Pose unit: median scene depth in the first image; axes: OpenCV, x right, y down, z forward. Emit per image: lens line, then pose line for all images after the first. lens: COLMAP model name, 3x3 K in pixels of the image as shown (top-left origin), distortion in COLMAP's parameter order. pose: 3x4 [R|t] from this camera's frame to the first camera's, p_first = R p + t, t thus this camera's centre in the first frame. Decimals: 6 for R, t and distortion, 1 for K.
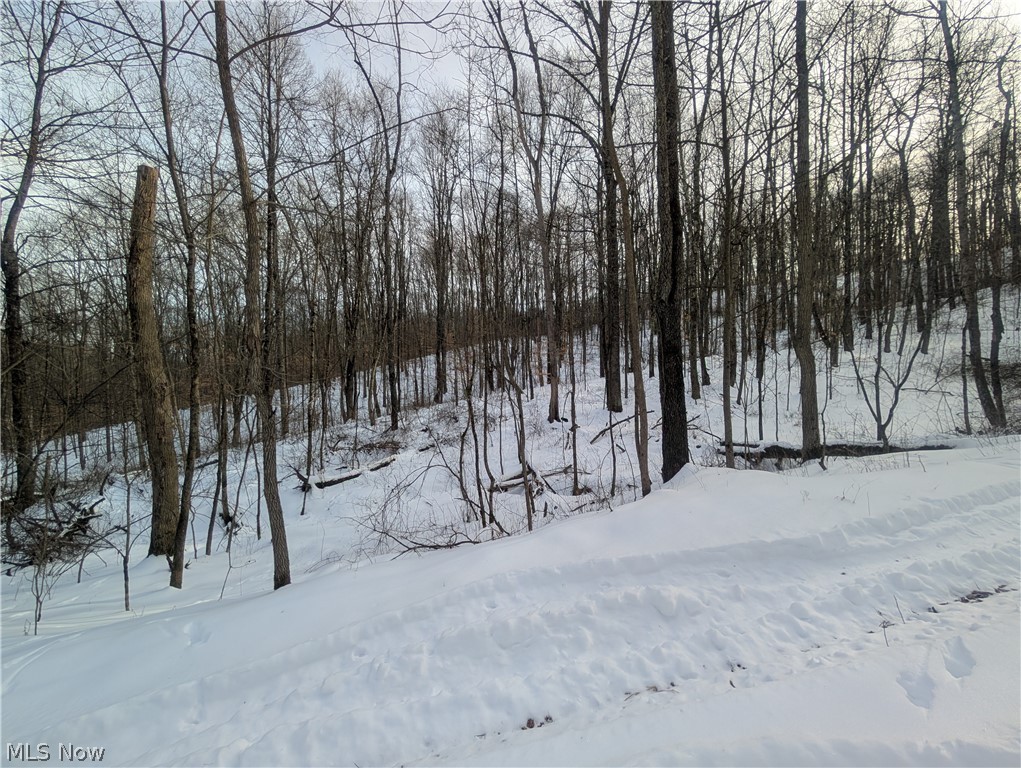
lens RADIAL K [[382.2, 0, 514.2], [0, 382.2, 384.4], [0, 0, 1]] dist [0.001167, 0.000309]
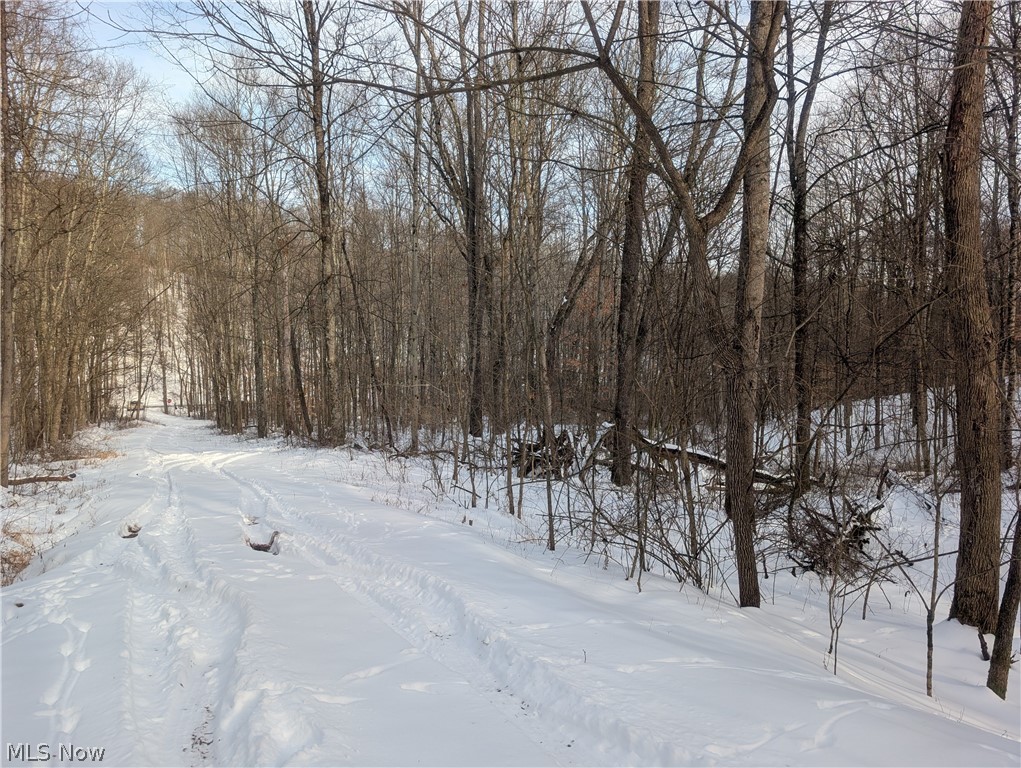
lens RADIAL K [[713.6, 0, 509.8], [0, 713.6, 383.9], [0, 0, 1]] dist [0.005986, 0.001549]
pose [[0.301292, 0.071376, -0.950857, -0.053943], [-0.011173, 0.997390, 0.071328, 0.001954], [0.953467, -0.010867, 0.301303, -0.001180]]
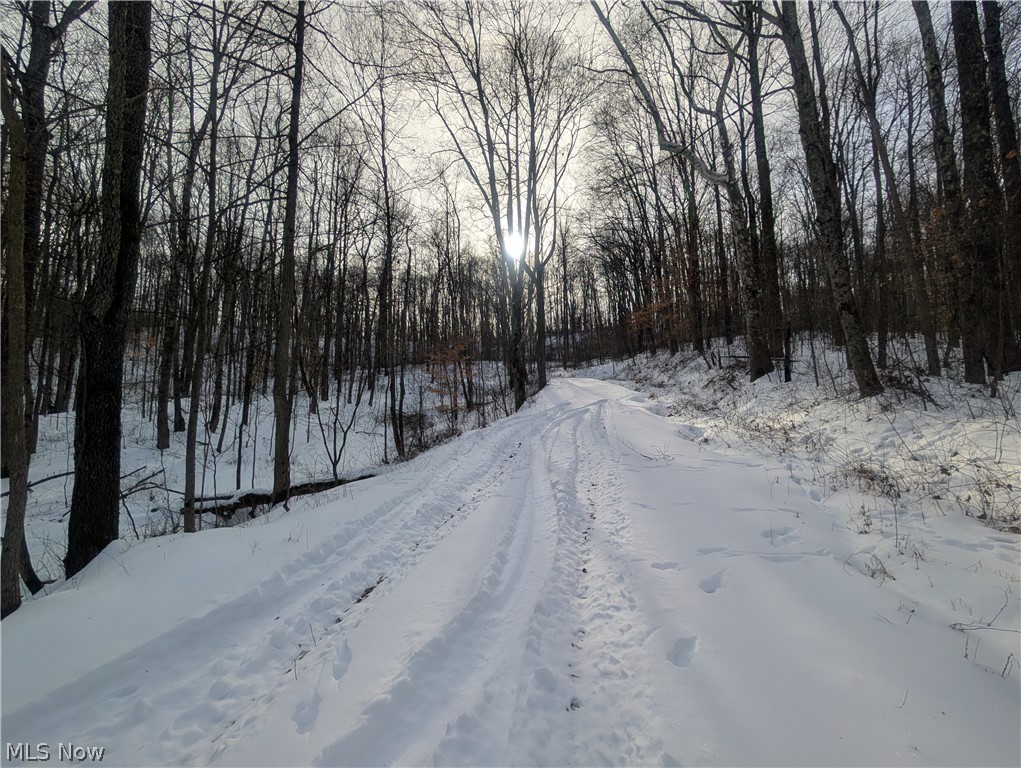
lens RADIAL K [[382.2, 0, 511.1], [0, 382.2, 384.3], [0, 0, 1]] dist [0.001167, 0.000309]
pose [[0.394873, 0.098264, 0.913466, 0.048690], [0.008217, 0.993846, -0.110463, -0.004607], [-0.918699, 0.051125, 0.391636, -0.003777]]
